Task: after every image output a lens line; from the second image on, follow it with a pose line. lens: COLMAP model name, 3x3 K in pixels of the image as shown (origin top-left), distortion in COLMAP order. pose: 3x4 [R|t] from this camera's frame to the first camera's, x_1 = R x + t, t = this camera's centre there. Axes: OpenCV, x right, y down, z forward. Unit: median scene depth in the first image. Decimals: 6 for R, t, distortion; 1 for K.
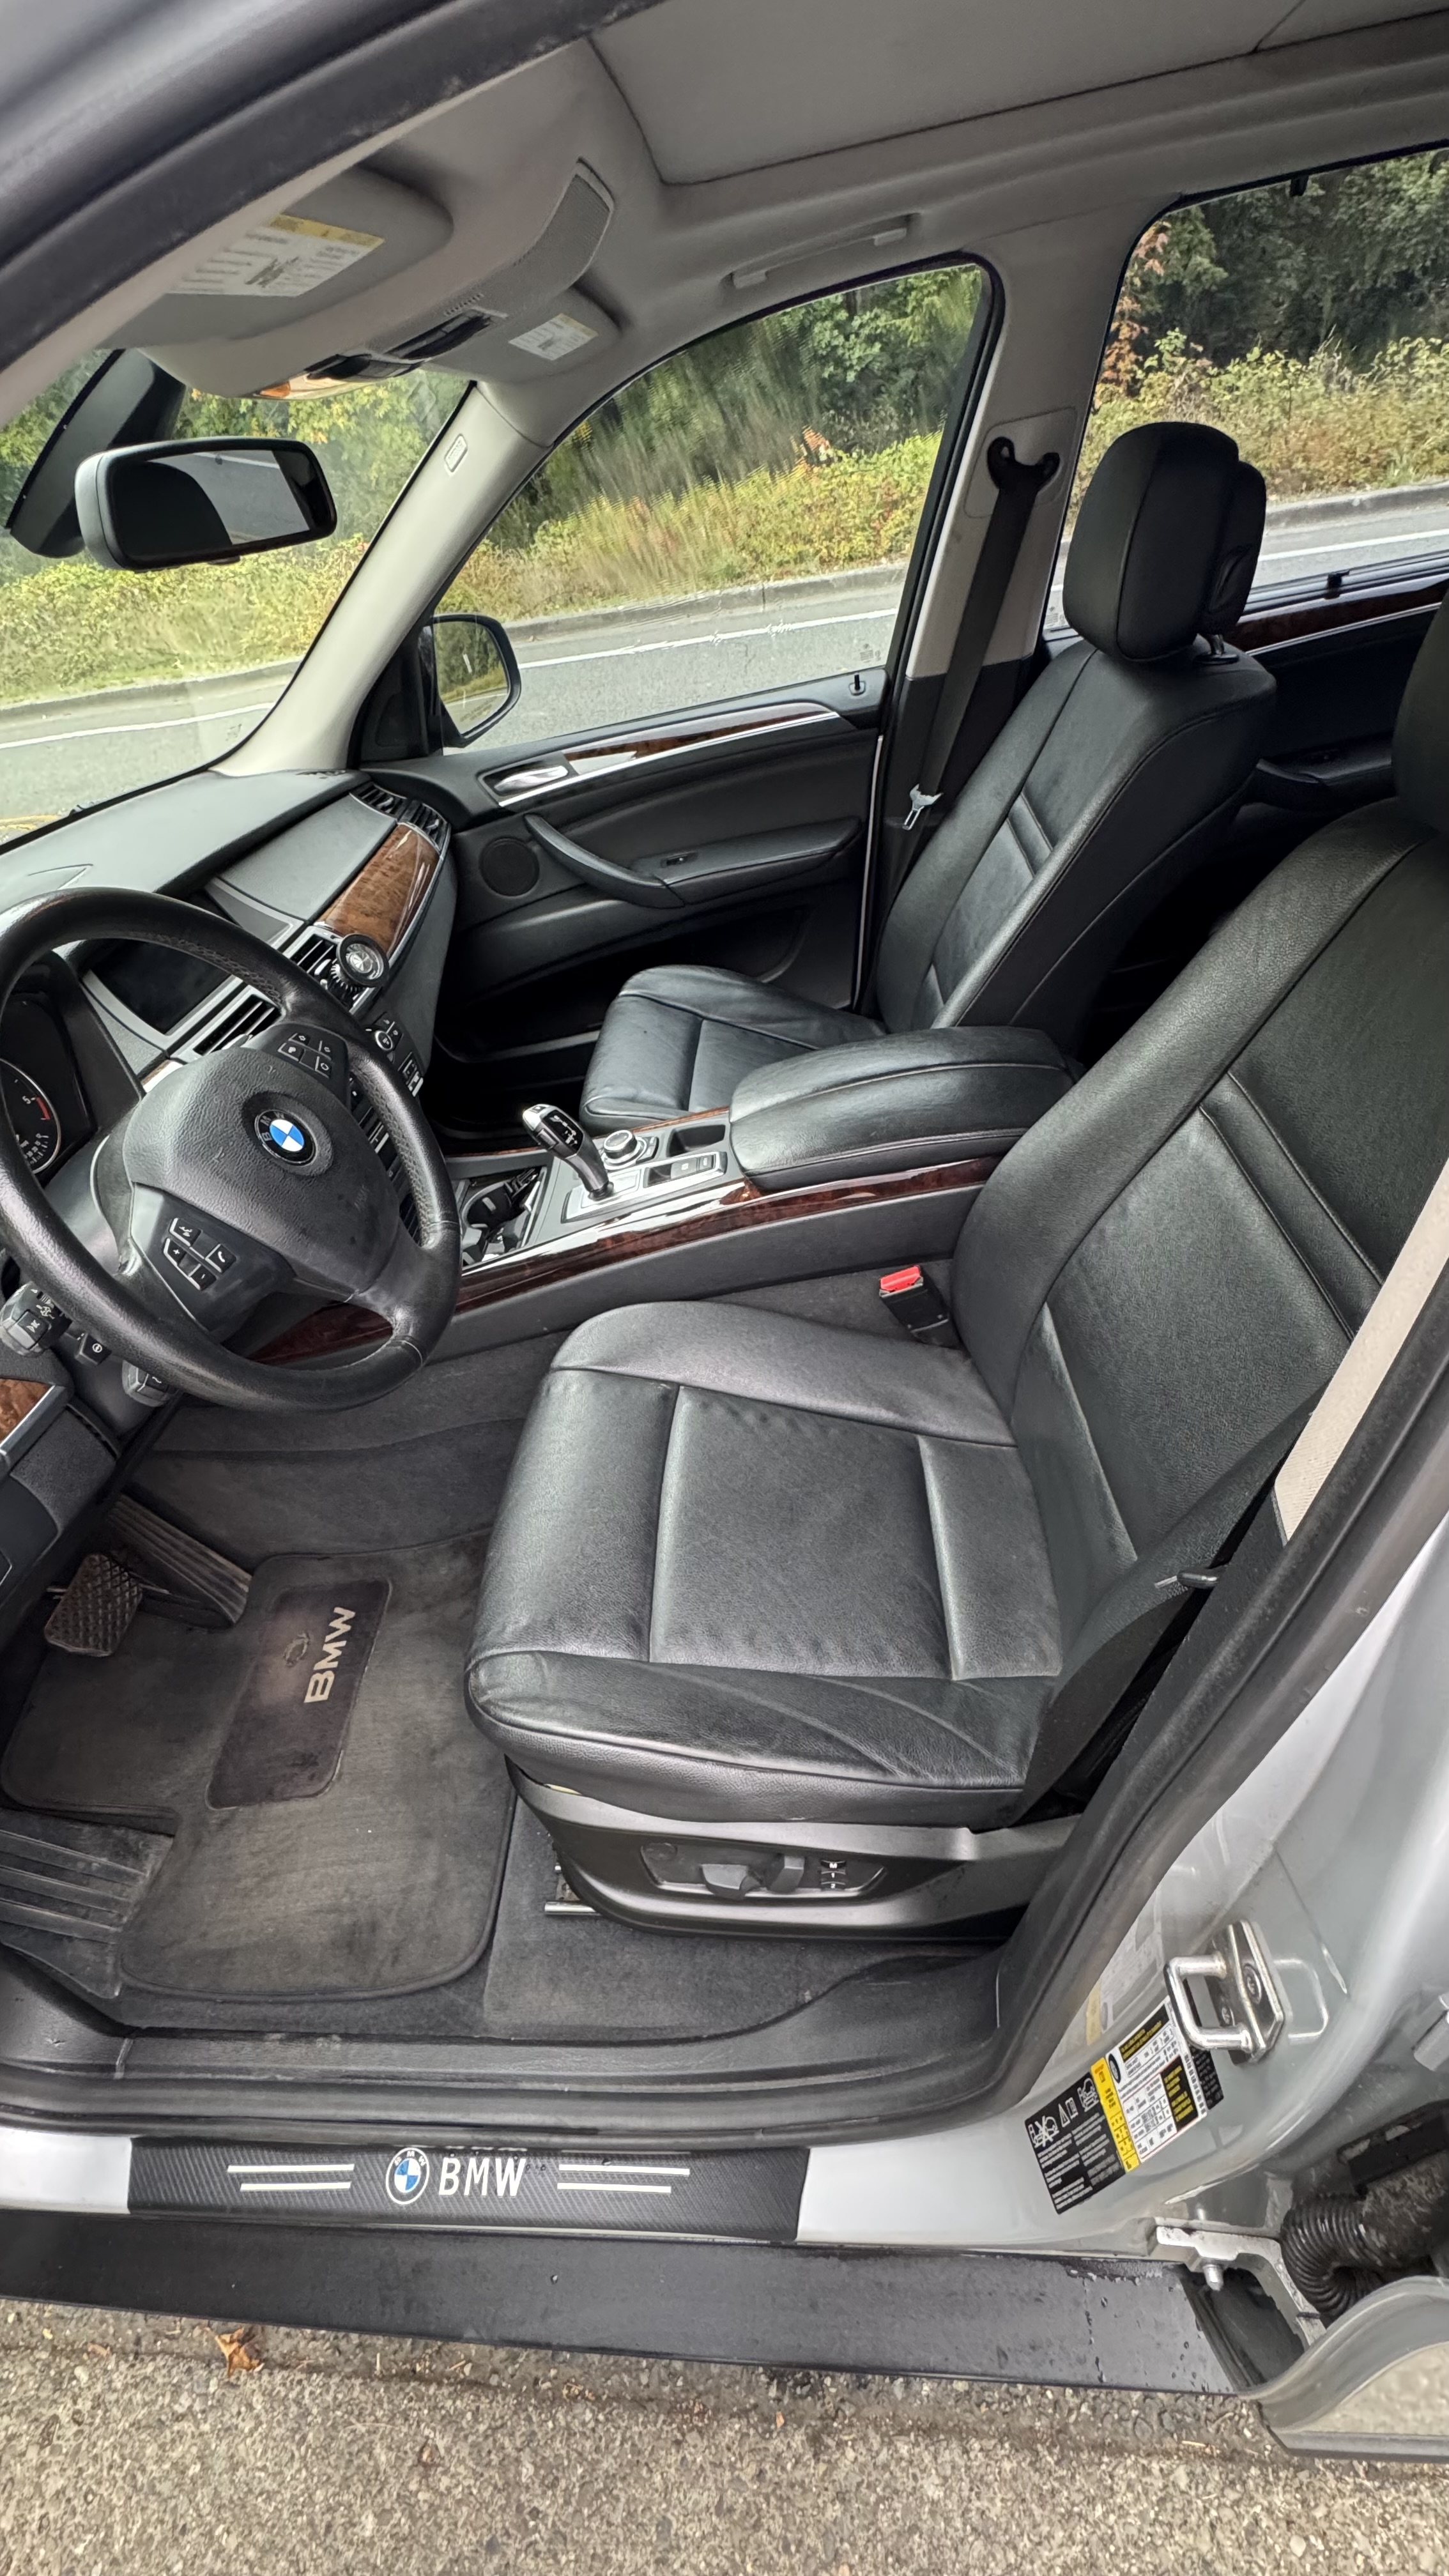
lens RADIAL K [[1018.4, 0, 724.5], [0, 1018.4, 1288.0], [0, 0, 1]] dist [-0.006874, 0.000301]
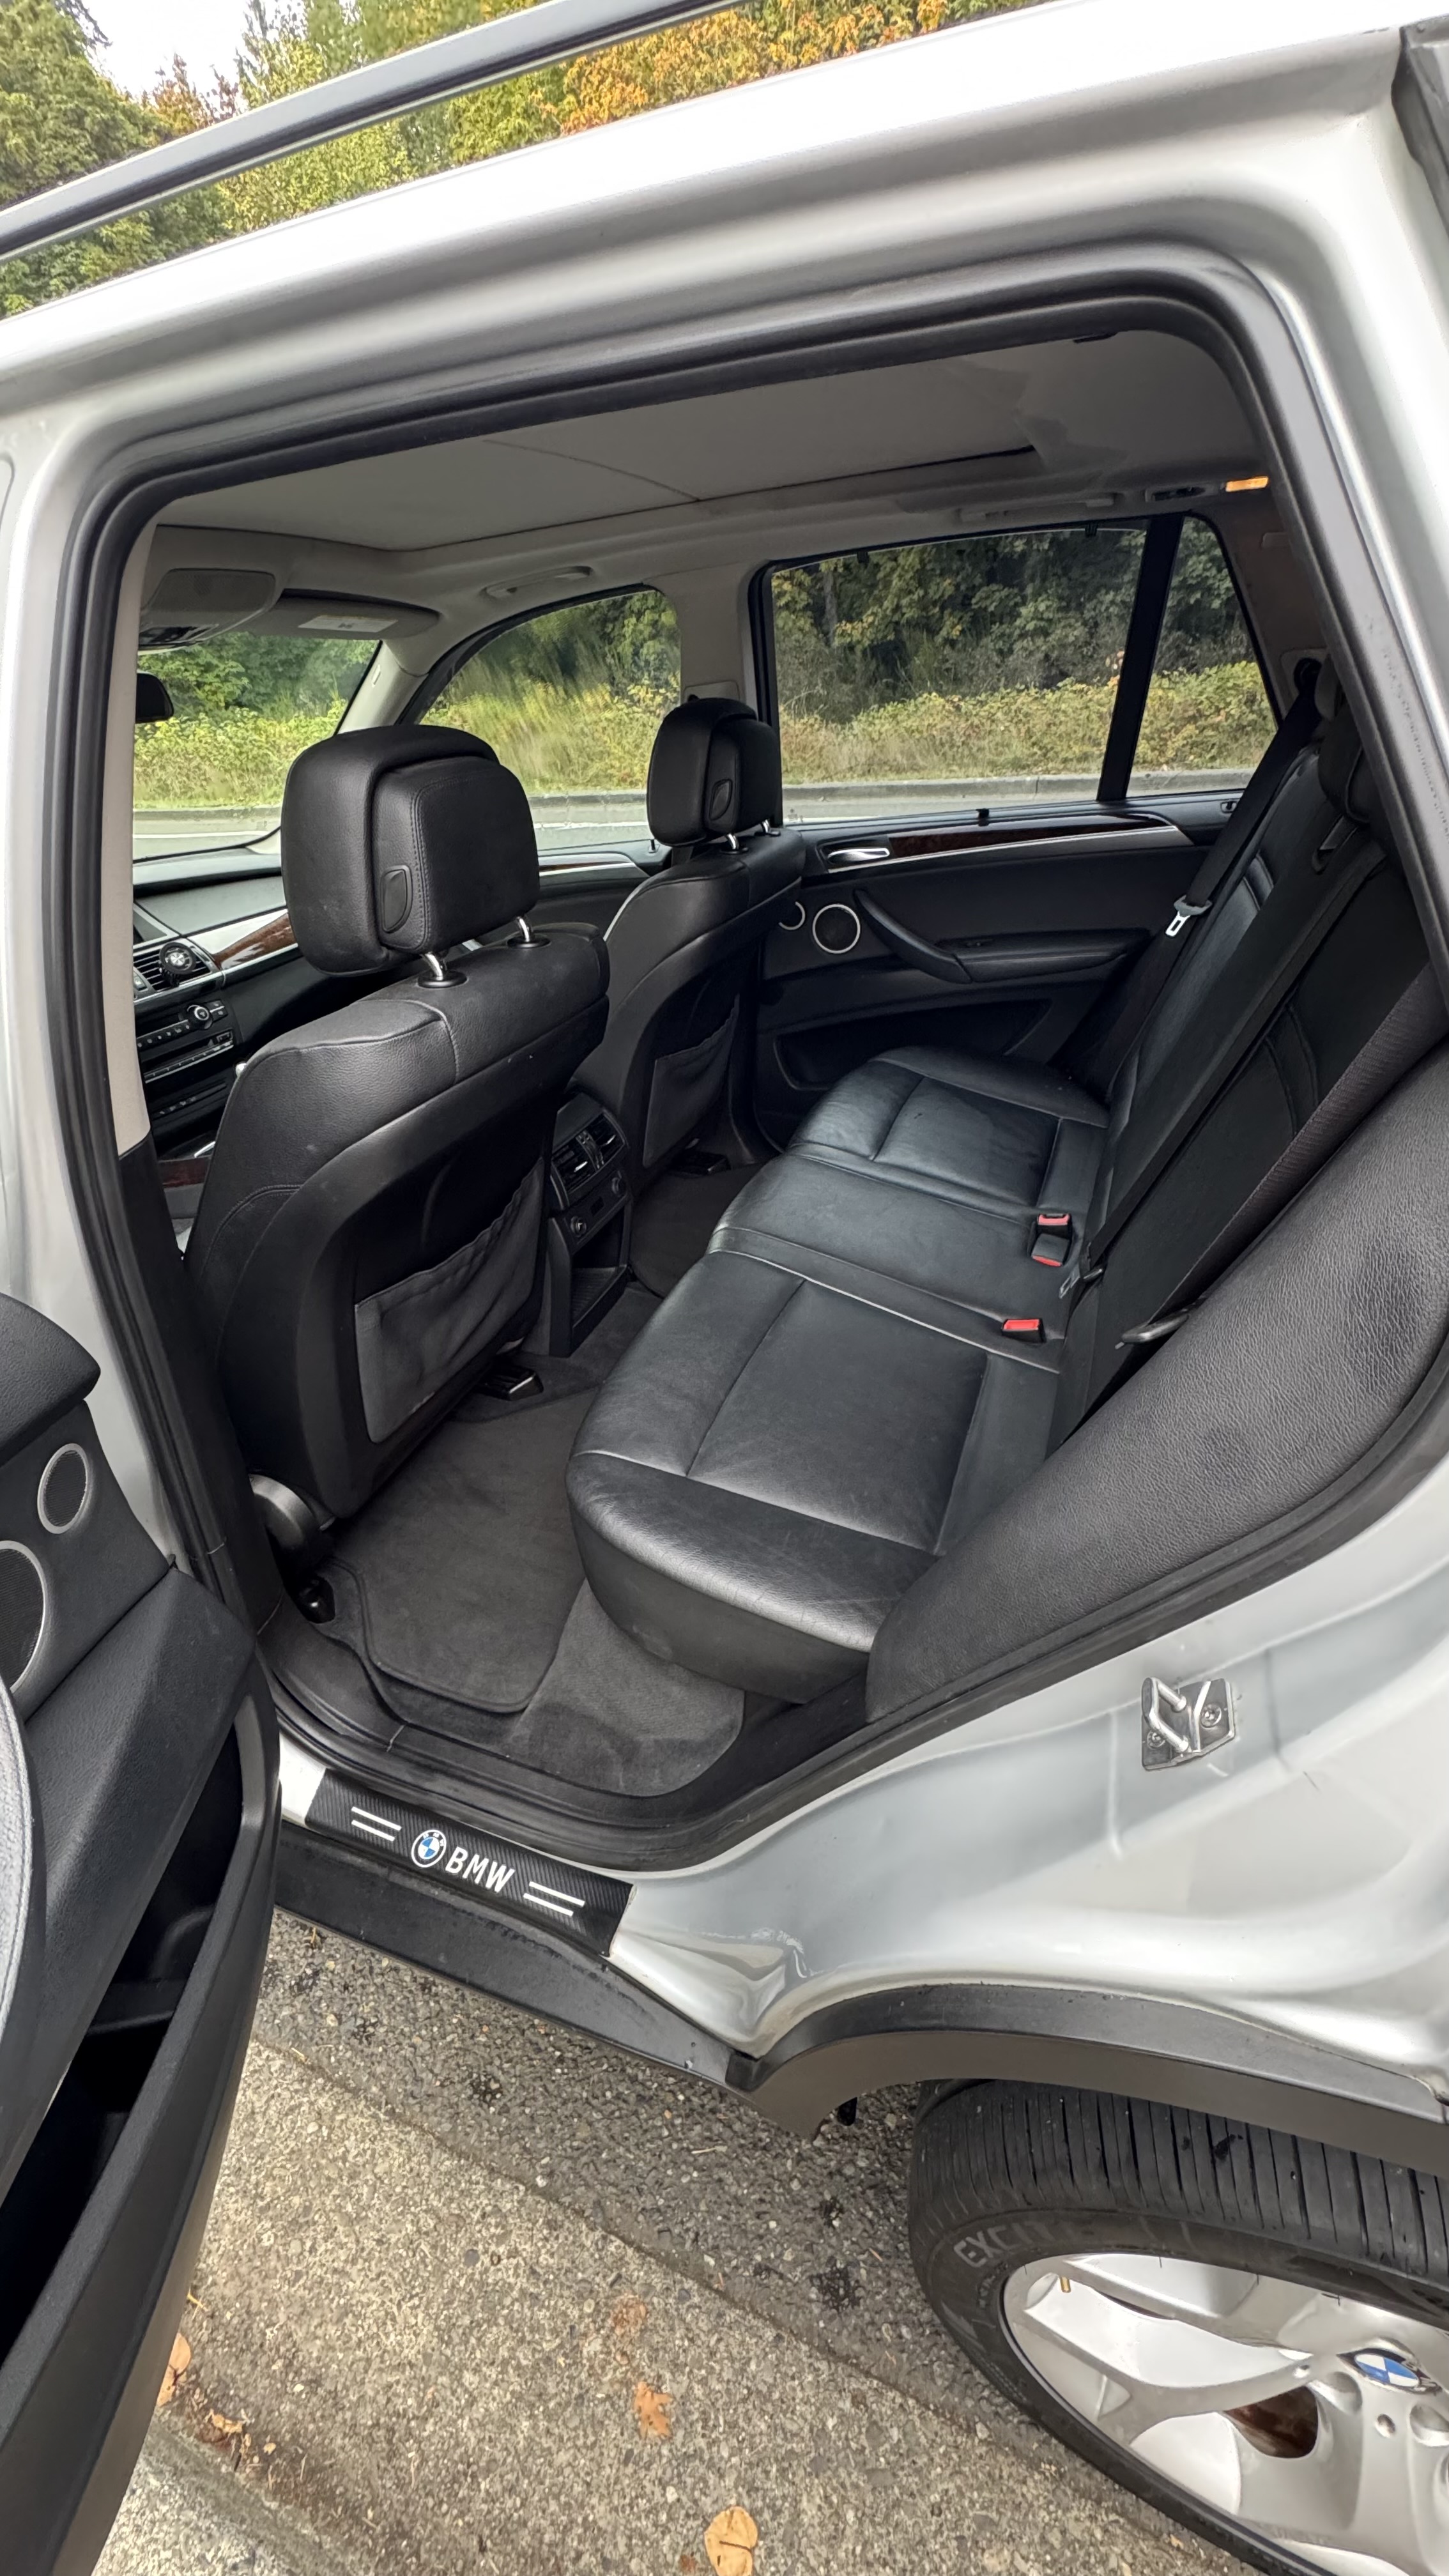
lens RADIAL K [[1018.4, 0, 724.5], [0, 1018.4, 1288.0], [0, 0, 1]] dist [-0.006874, 0.000301]
pose [[0.941768, 0.228626, -0.246582, 0.112966], [-0.256932, 0.962318, -0.089056, 0.012955], [0.216930, 0.147225, 0.965021, -0.035590]]
